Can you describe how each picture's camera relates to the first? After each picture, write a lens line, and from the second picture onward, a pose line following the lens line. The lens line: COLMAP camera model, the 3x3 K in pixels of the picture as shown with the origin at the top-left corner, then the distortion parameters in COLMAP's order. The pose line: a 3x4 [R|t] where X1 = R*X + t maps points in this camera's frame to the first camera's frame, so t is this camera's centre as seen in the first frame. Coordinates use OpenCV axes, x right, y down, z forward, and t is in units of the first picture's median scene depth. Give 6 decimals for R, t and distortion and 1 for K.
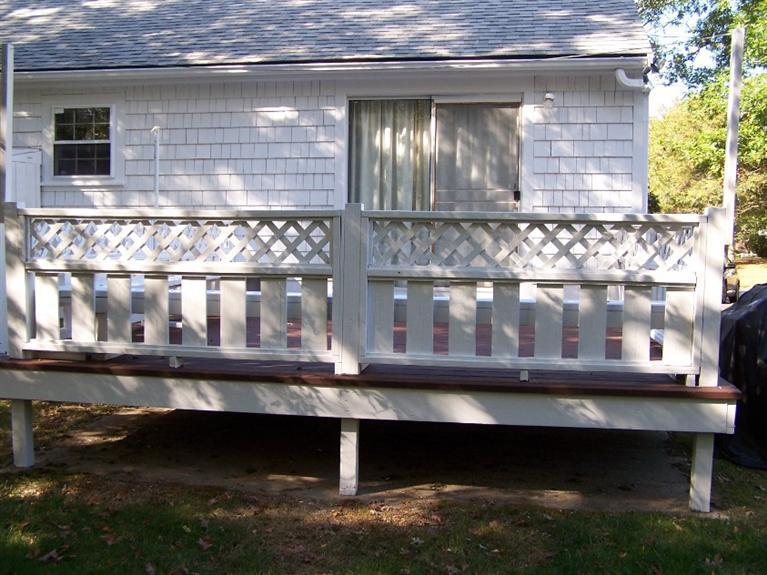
lens RADIAL K [[895.4, 0, 353.5], [0, 895.4, 291.1], [0, 0, 1]] dist [-0.196041, 0.366879]
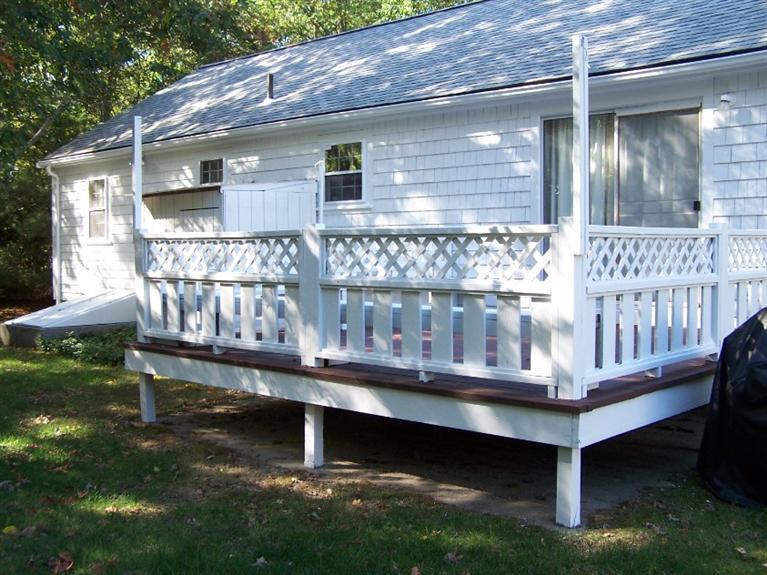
lens RADIAL K [[895.4, 0, 353.5], [0, 895.4, 291.1], [0, 0, 1]] dist [-0.196041, 0.366879]
pose [[0.830921, 0.012547, -0.556250, 0.658326], [-0.023234, 0.999656, -0.012158, 0.005185], [0.555906, 0.023027, 0.830926, 0.033905]]
